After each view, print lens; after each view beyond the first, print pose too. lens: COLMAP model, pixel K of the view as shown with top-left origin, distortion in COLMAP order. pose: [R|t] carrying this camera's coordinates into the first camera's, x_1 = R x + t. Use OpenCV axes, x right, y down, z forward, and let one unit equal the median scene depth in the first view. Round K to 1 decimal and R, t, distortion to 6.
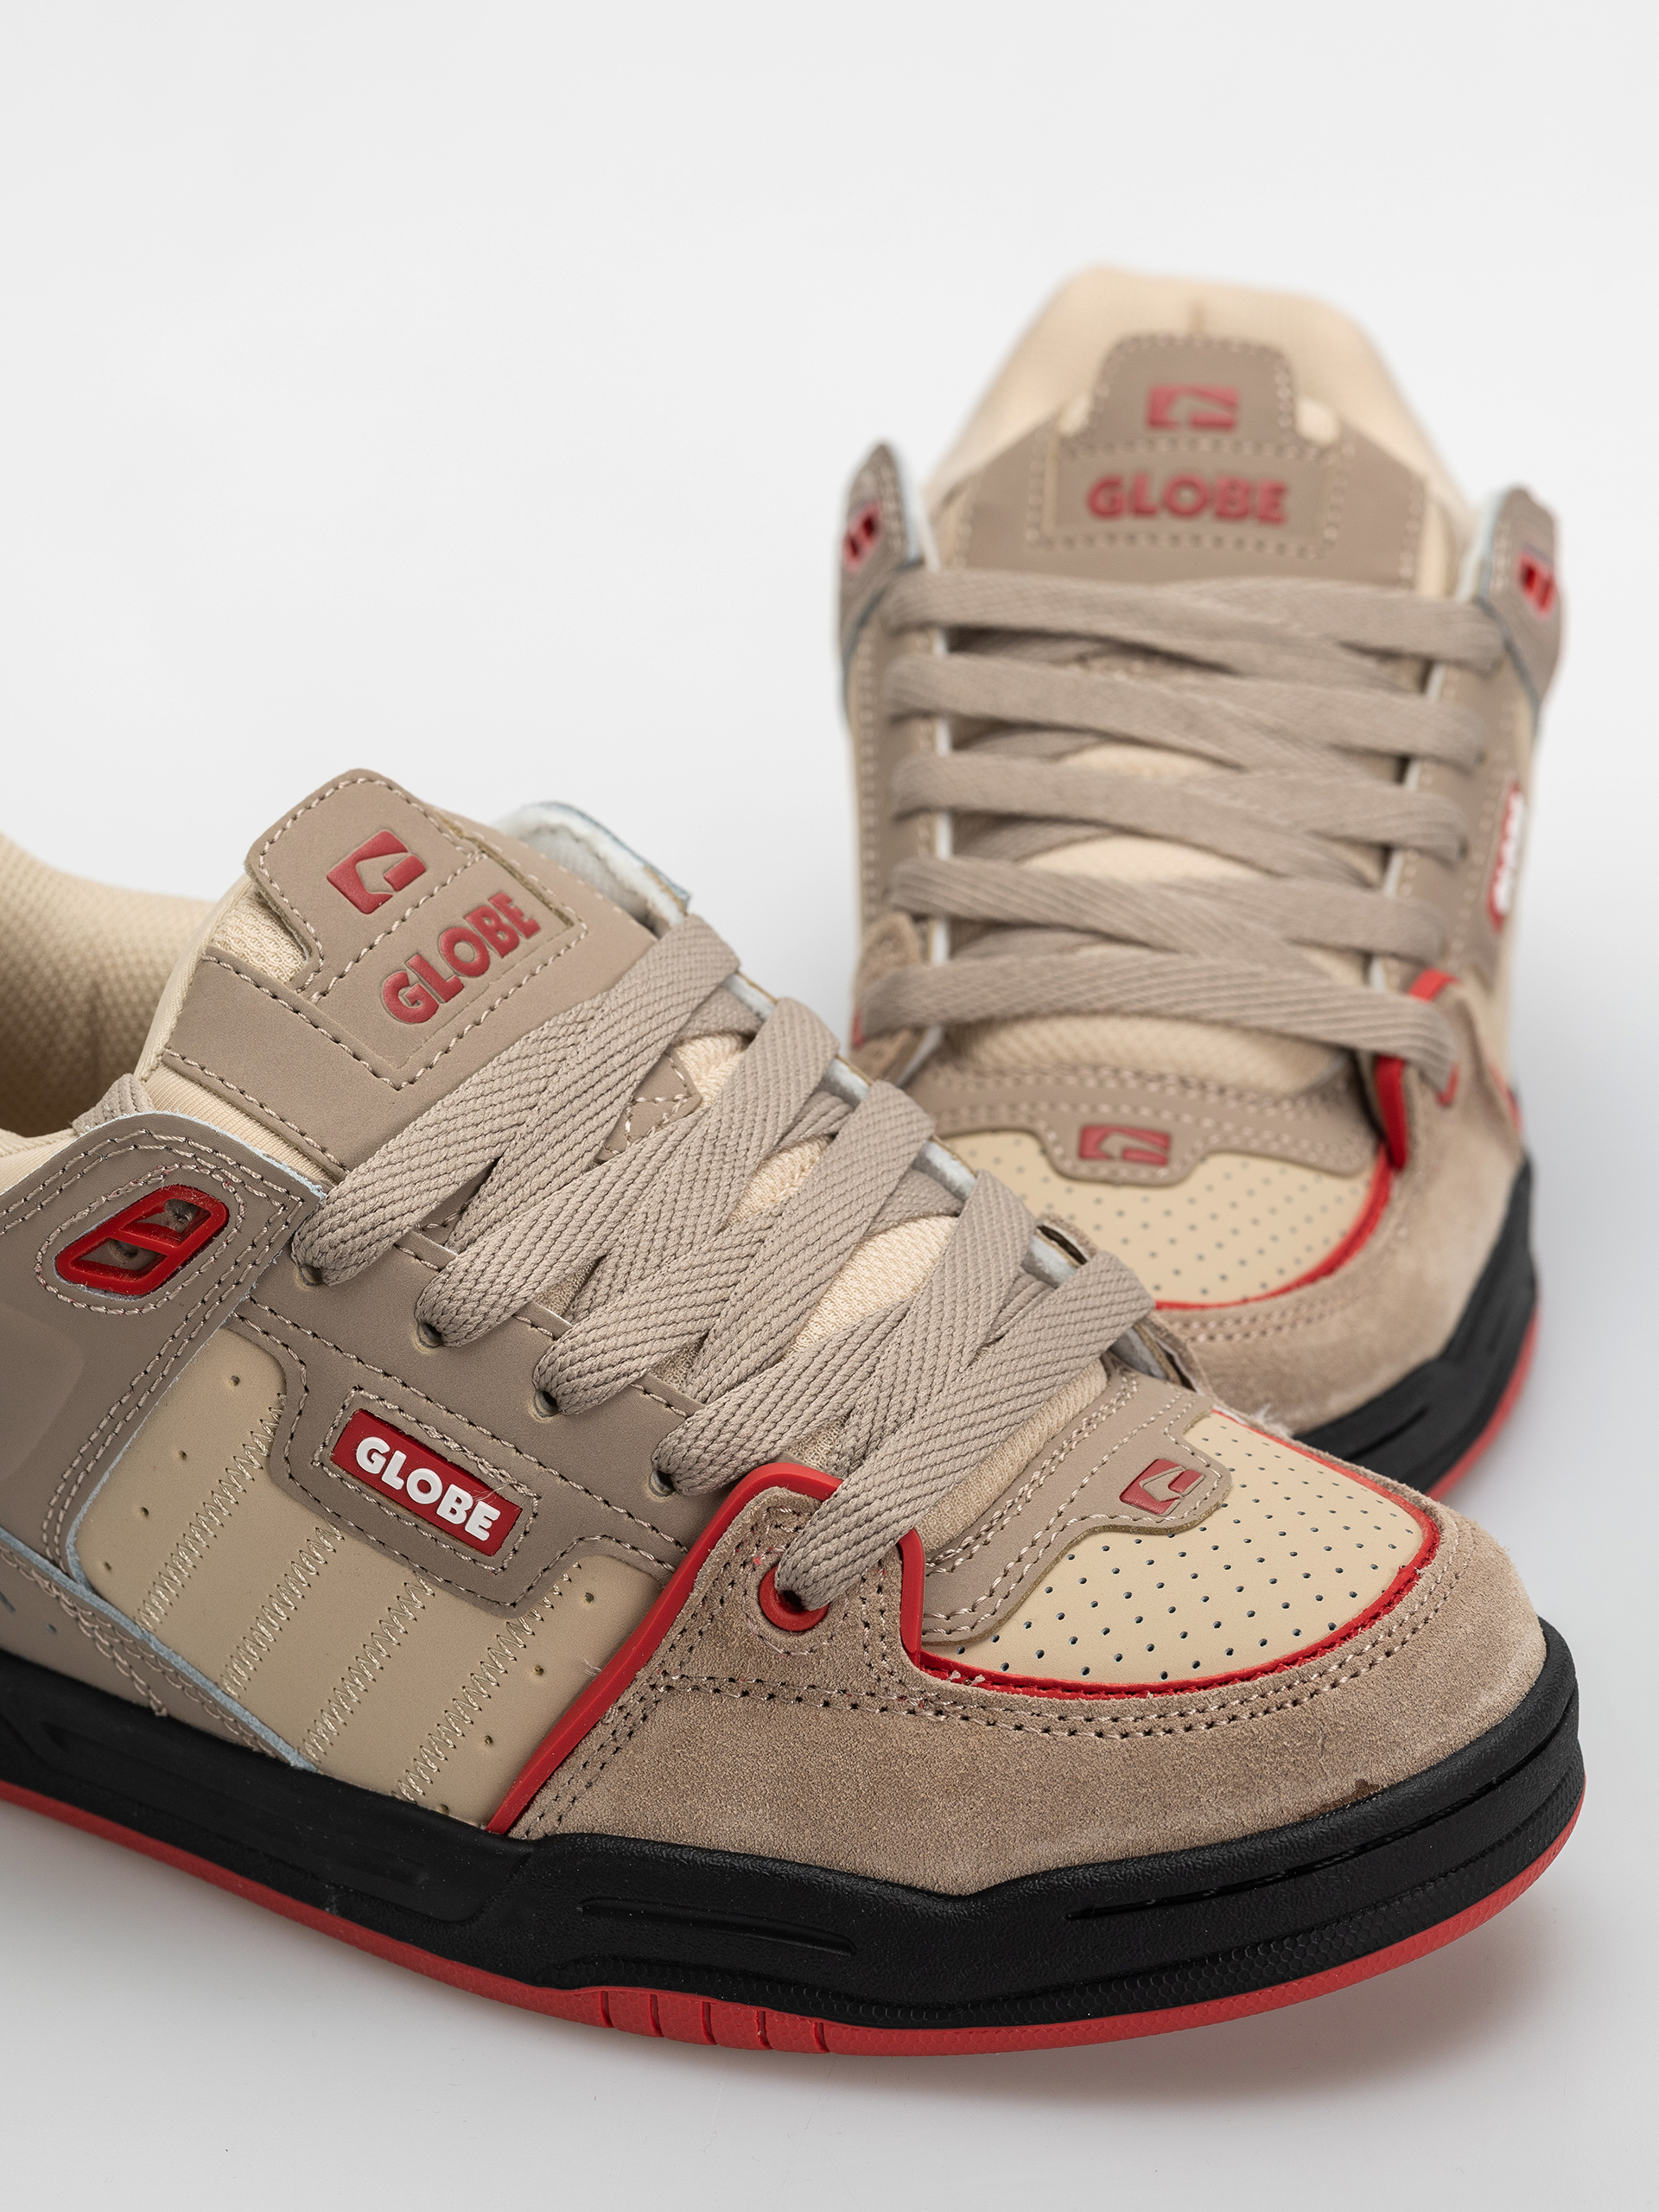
lens RADIAL K [[5732.8, 0, 829.5], [0, 5732.8, 1106.0], [0, 0, 1]] dist [0.080419, 0.517012]
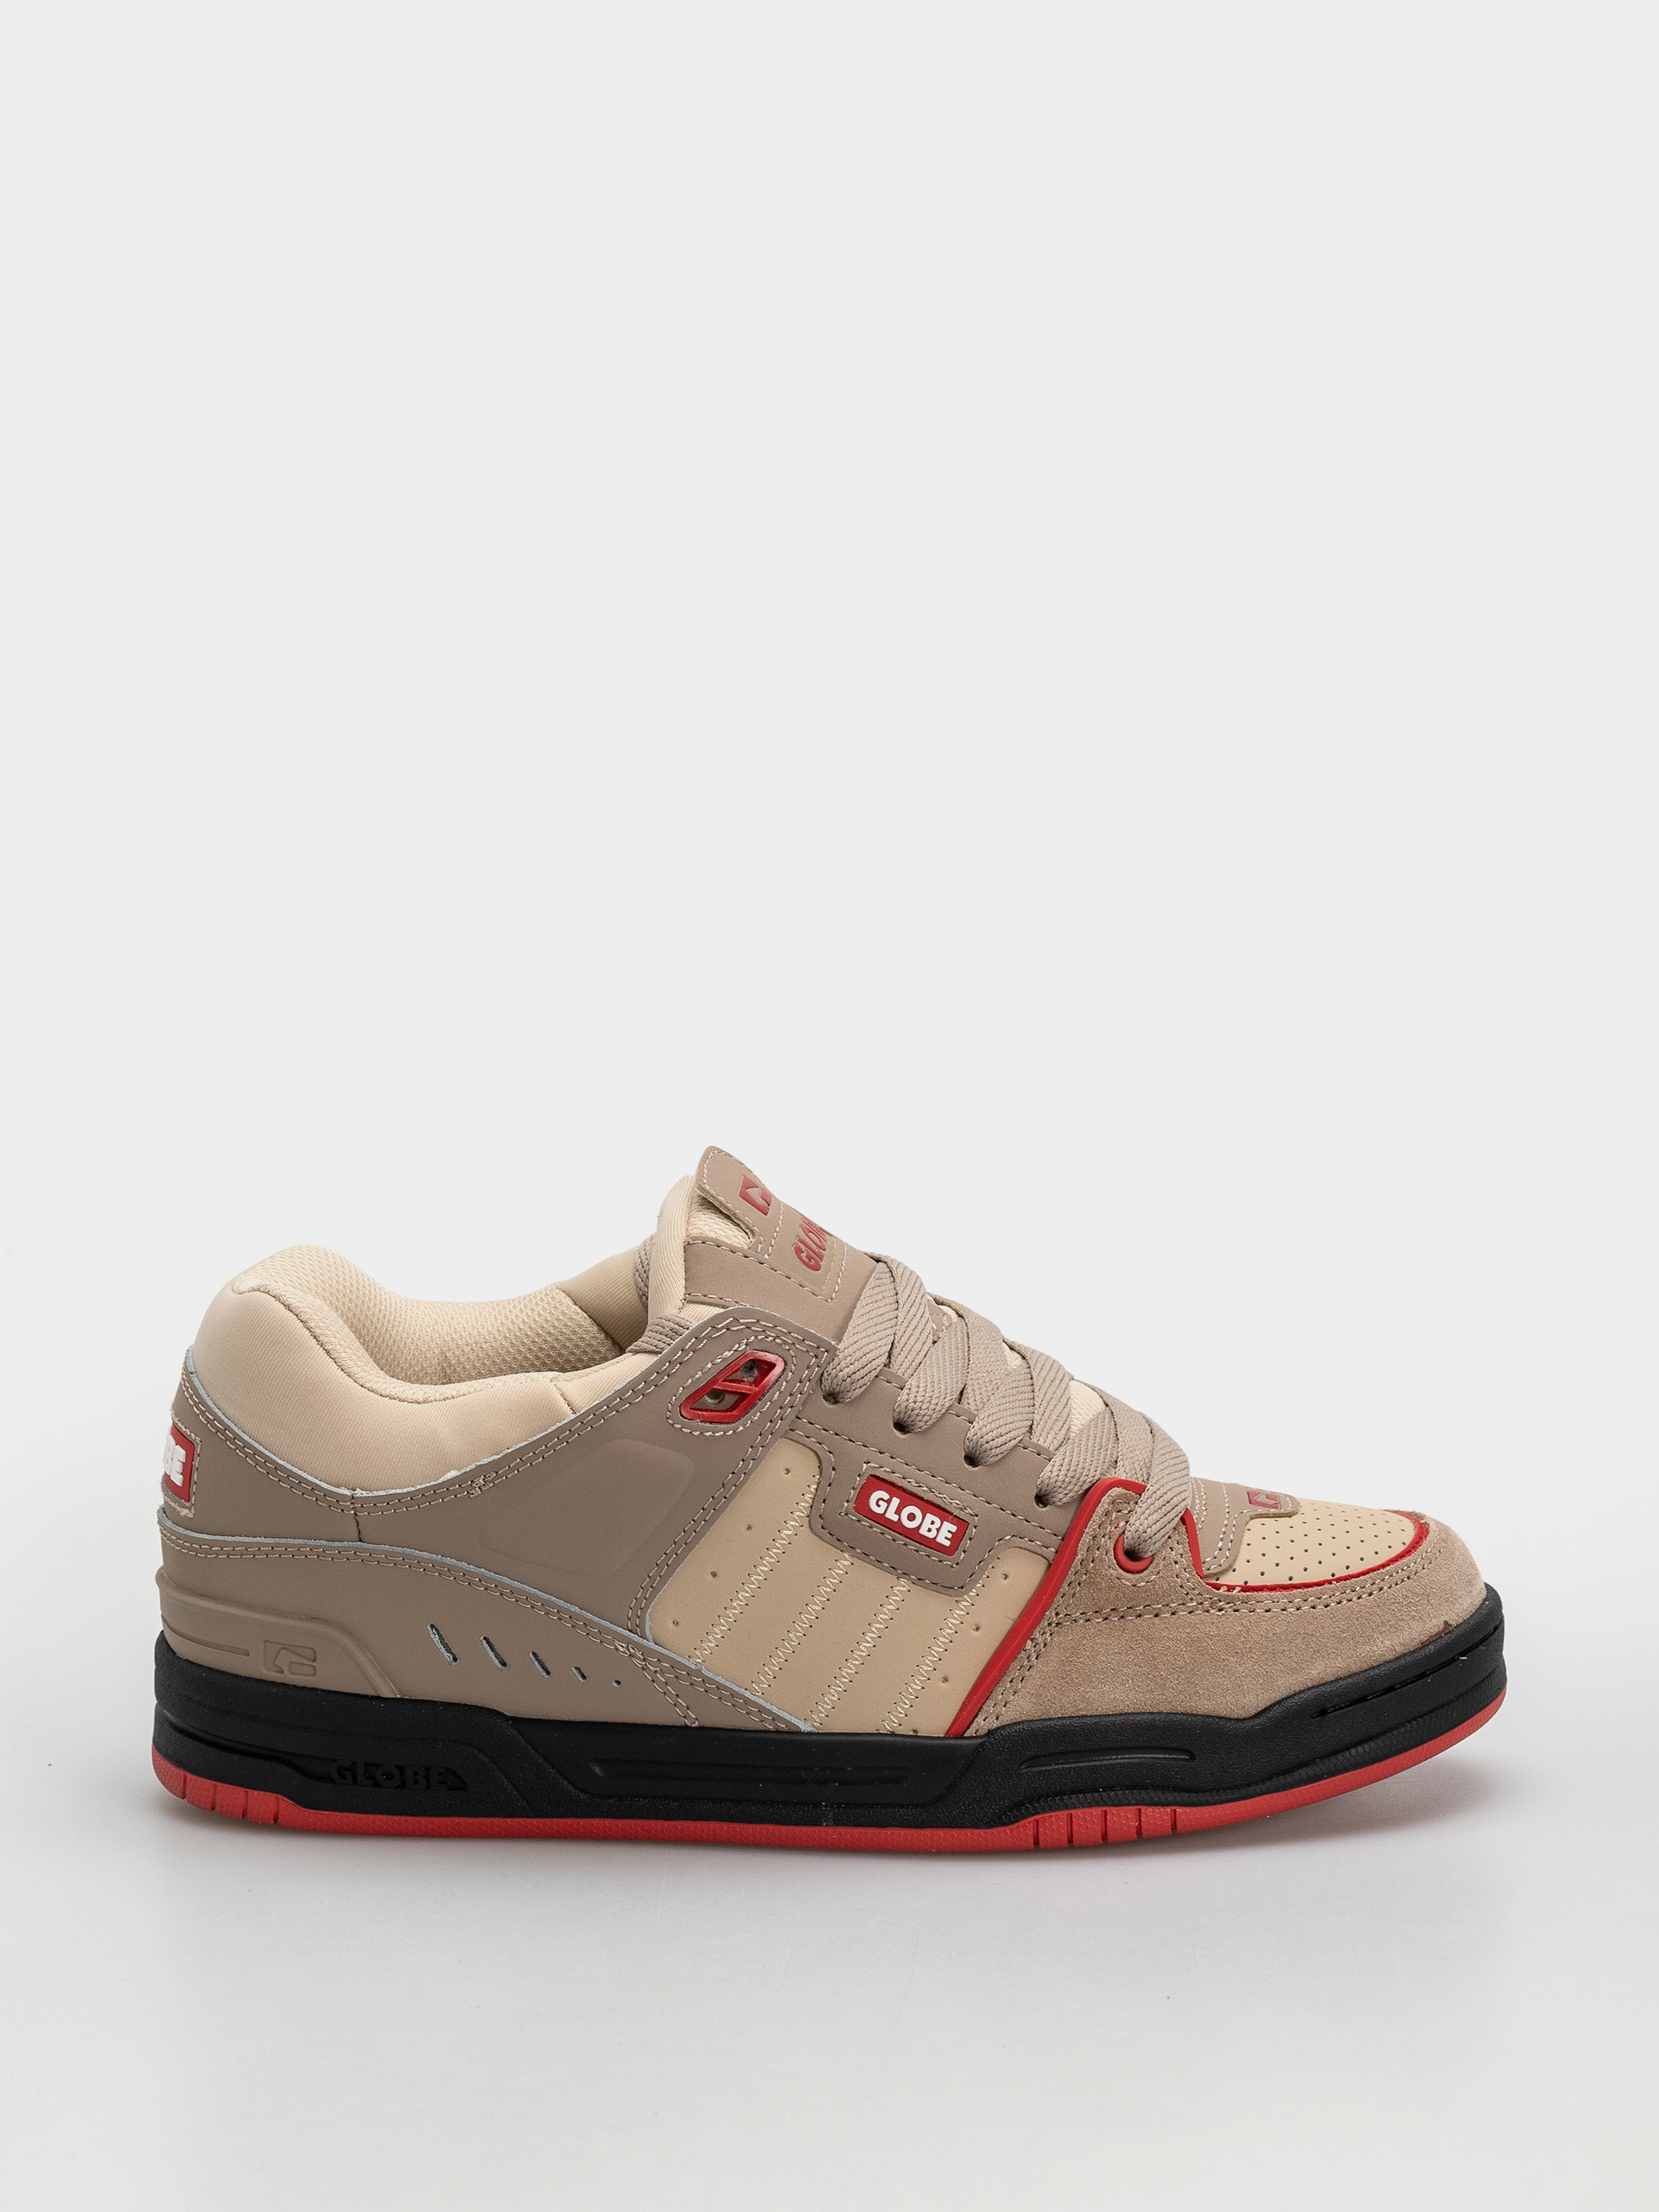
lens RADIAL K [[5732.8, 0, 829.5], [0, 5732.8, 1106.0], [0, 0, 1]] dist [0.080419, 0.517012]
pose [[0.891879, -0.048385, 0.449679, -0.835579], [0.166033, 0.959867, -0.226025, 0.324373], [-0.420696, 0.276249, 0.864119, -0.464522]]
